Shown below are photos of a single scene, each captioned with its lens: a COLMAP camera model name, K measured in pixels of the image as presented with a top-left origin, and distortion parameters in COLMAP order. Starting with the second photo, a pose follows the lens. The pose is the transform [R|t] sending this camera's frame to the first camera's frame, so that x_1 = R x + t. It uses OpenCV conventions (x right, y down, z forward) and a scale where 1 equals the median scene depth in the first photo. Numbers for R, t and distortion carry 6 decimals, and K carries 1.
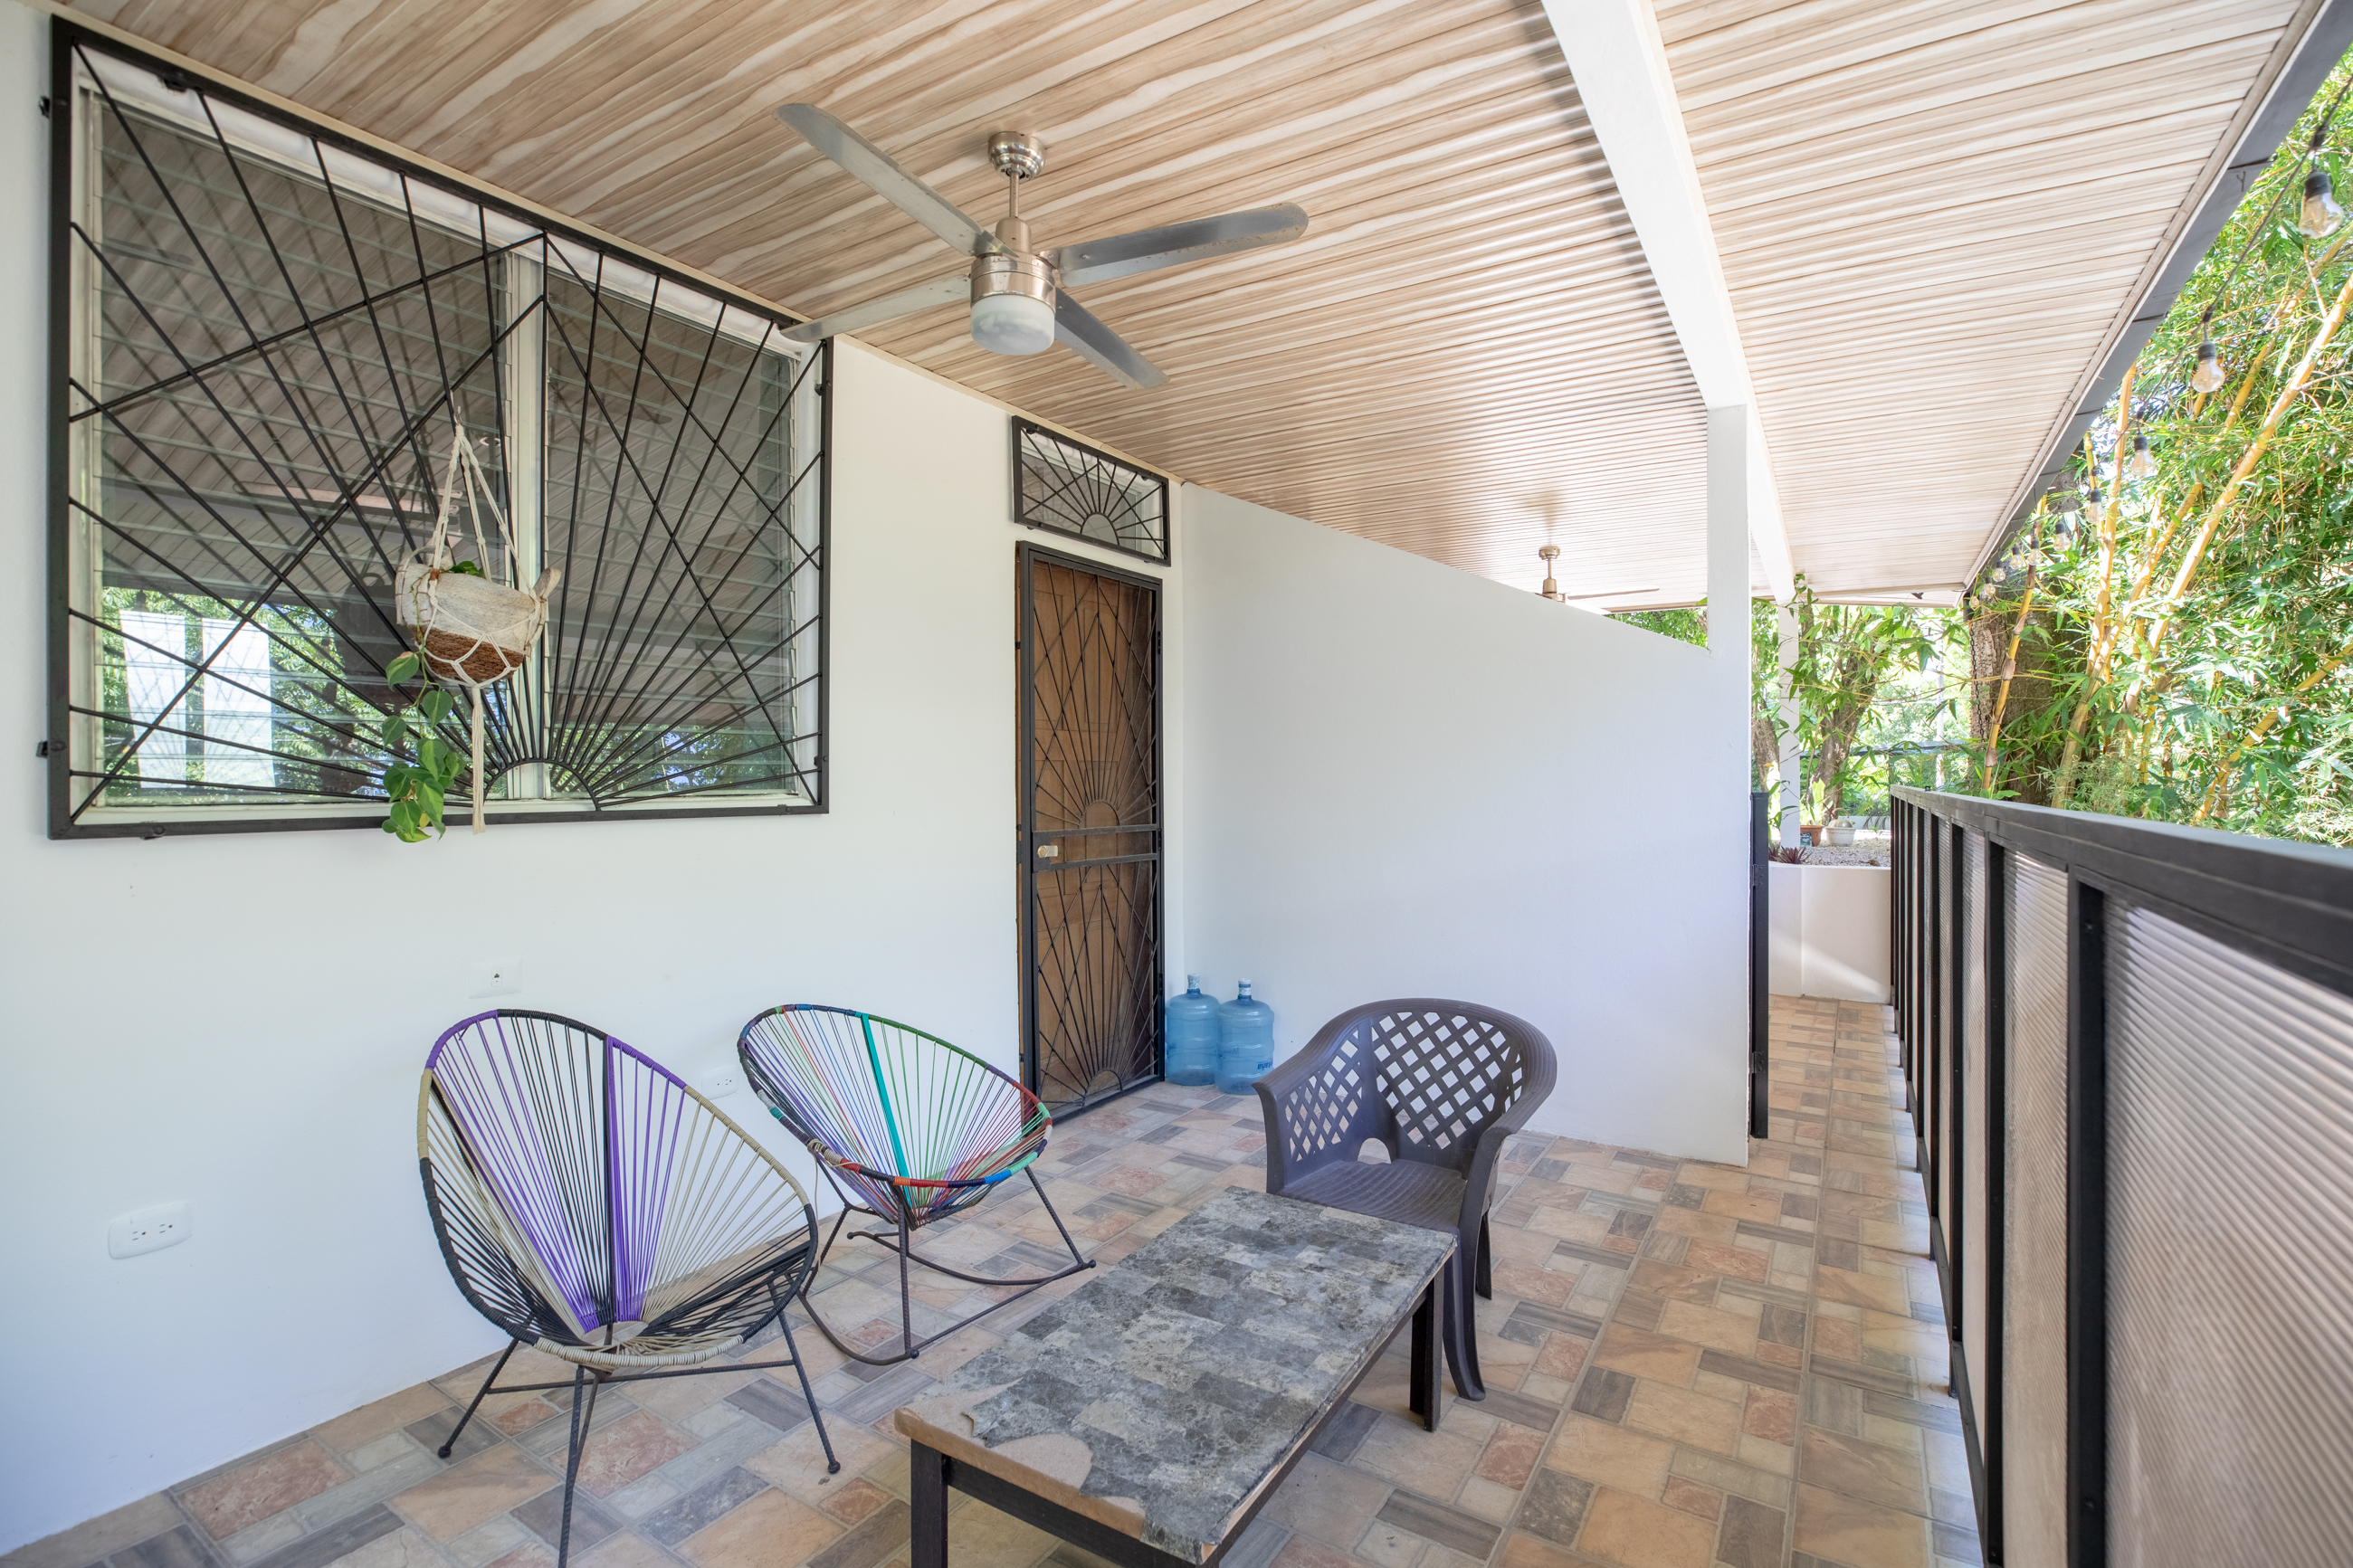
lens RADIAL K [[1079.4, 0, 1187.0], [0, 1079.4, 785.2], [0, 0, 1]] dist [-0.044313, 0.013258]
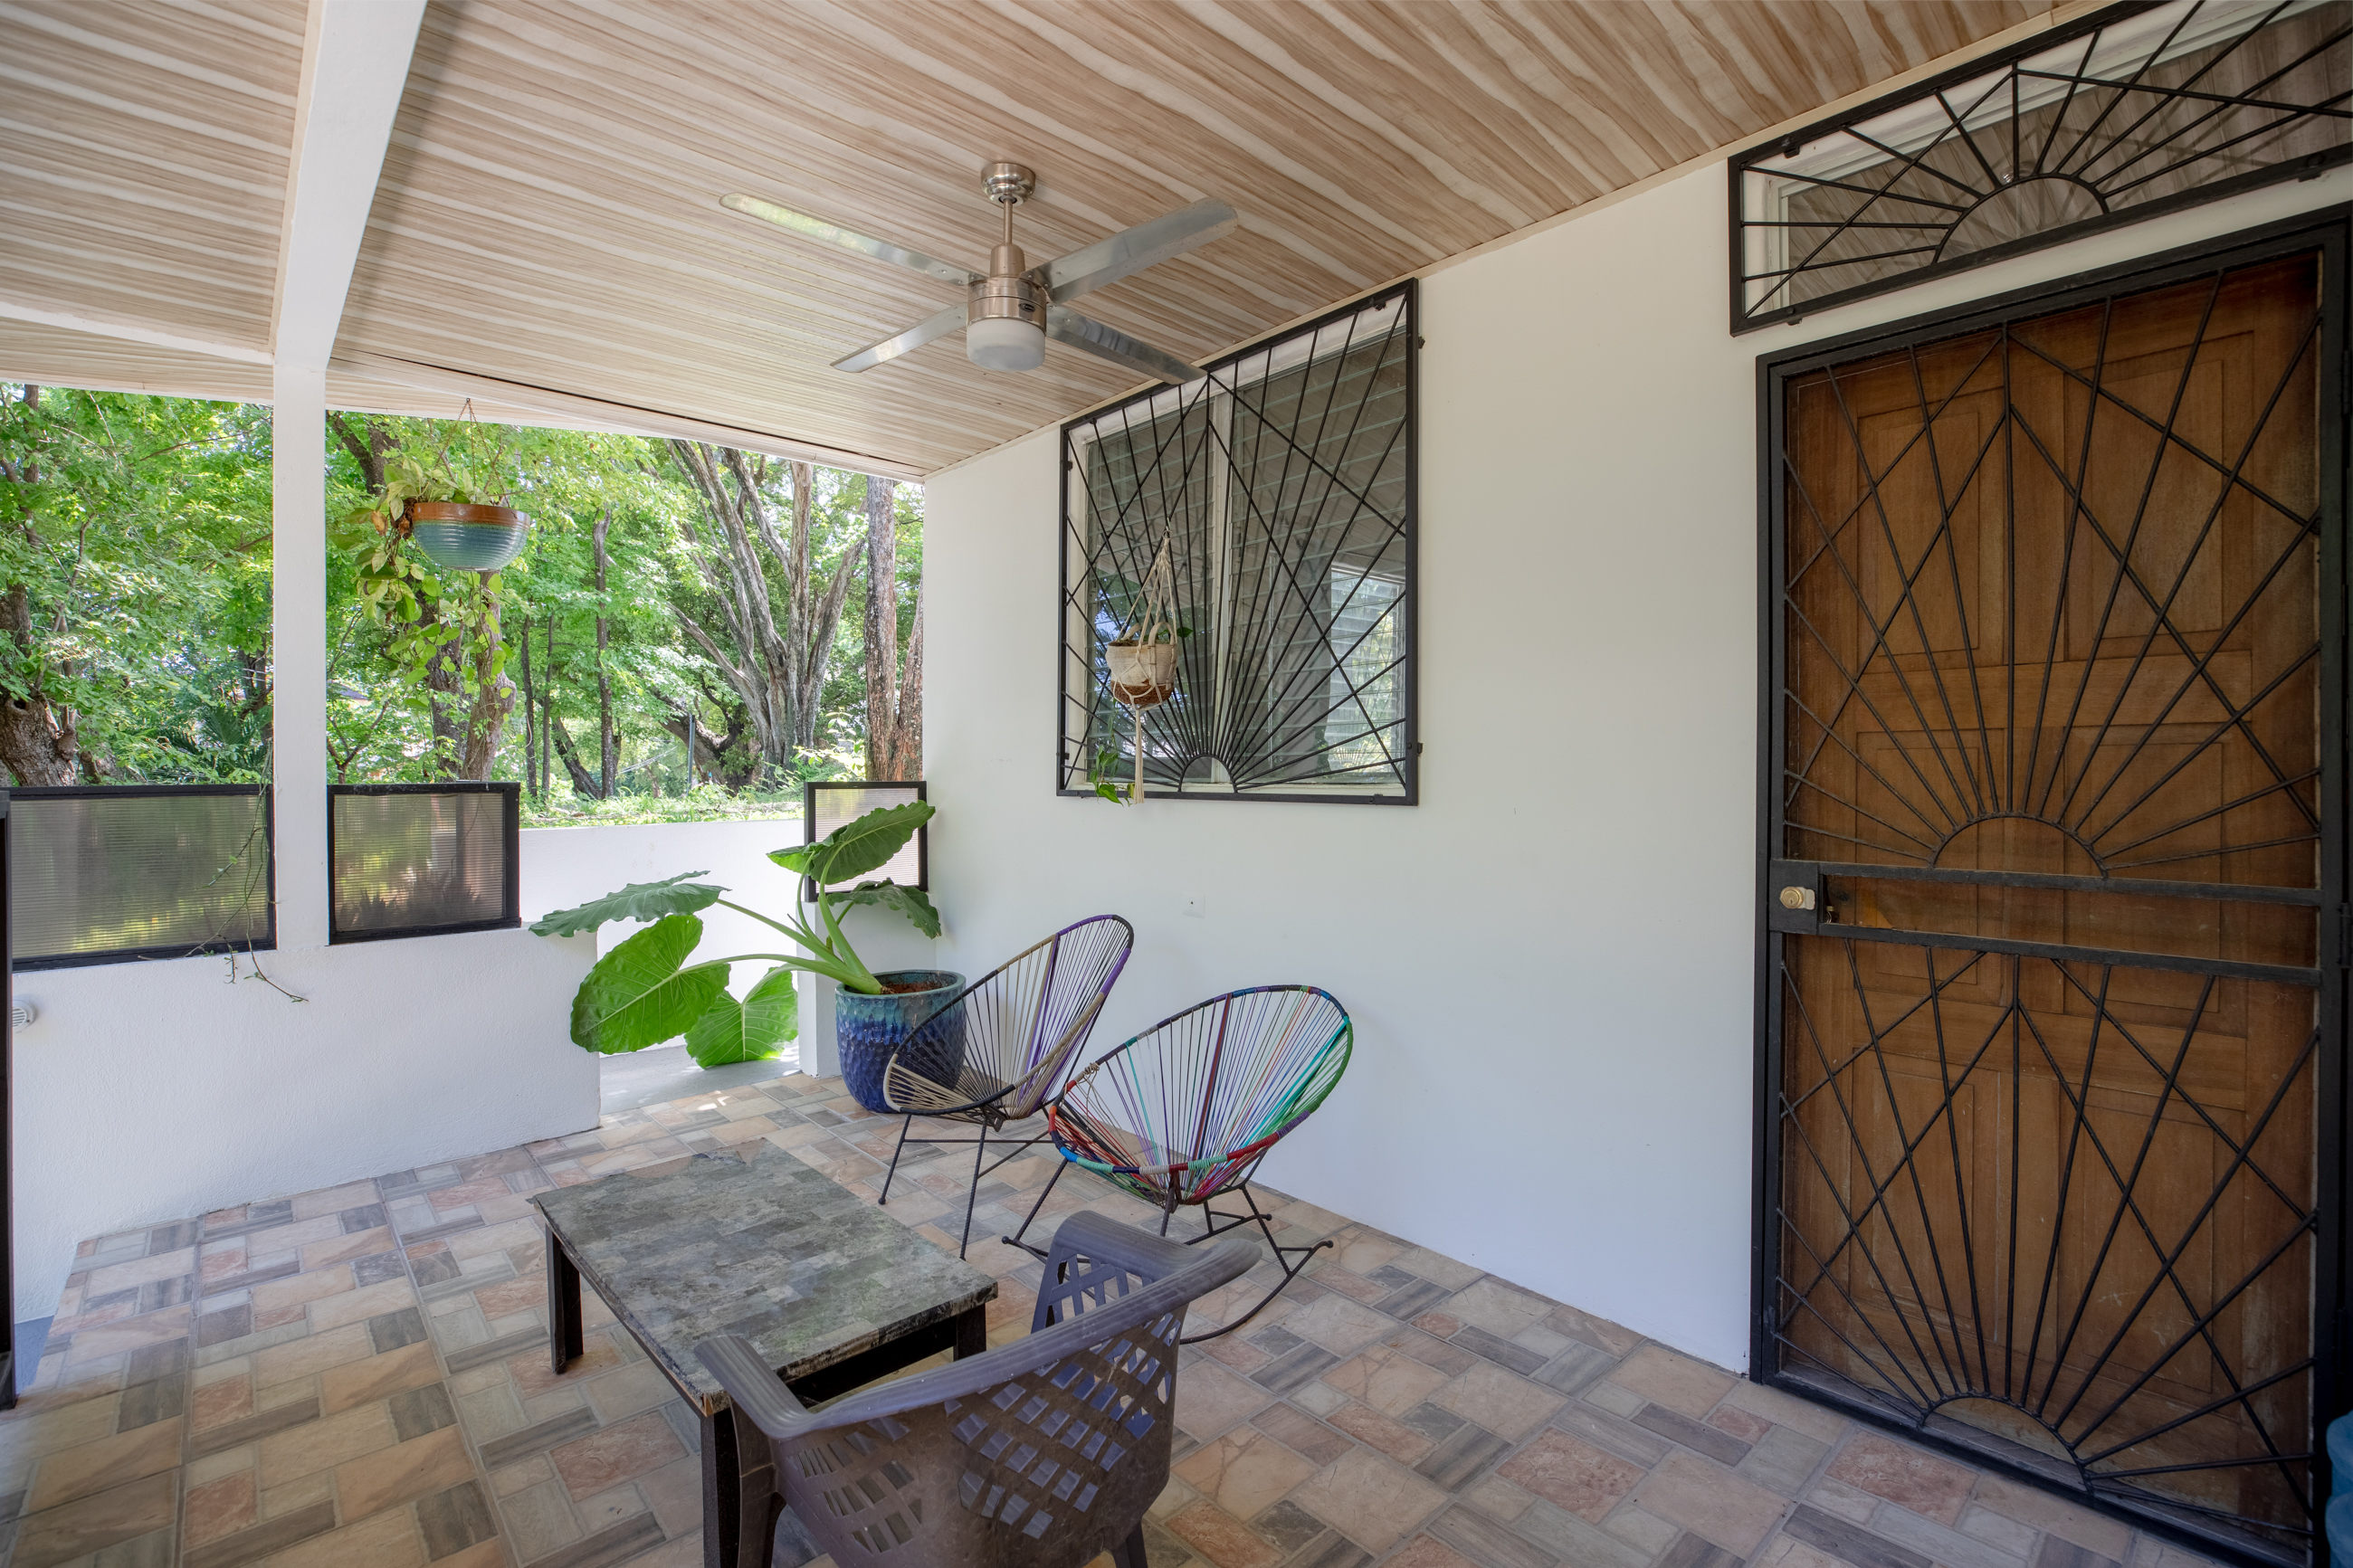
lens RADIAL K [[1079.4, 0, 1187.0], [0, 1079.4, 785.2], [0, 0, 1]] dist [-0.044313, 0.013258]
pose [[-0.264867, 0.013220, -0.964194, 0.605077], [-0.004579, 0.999878, 0.014967, -0.003777], [0.964274, 0.008379, -0.264774, 1.067856]]
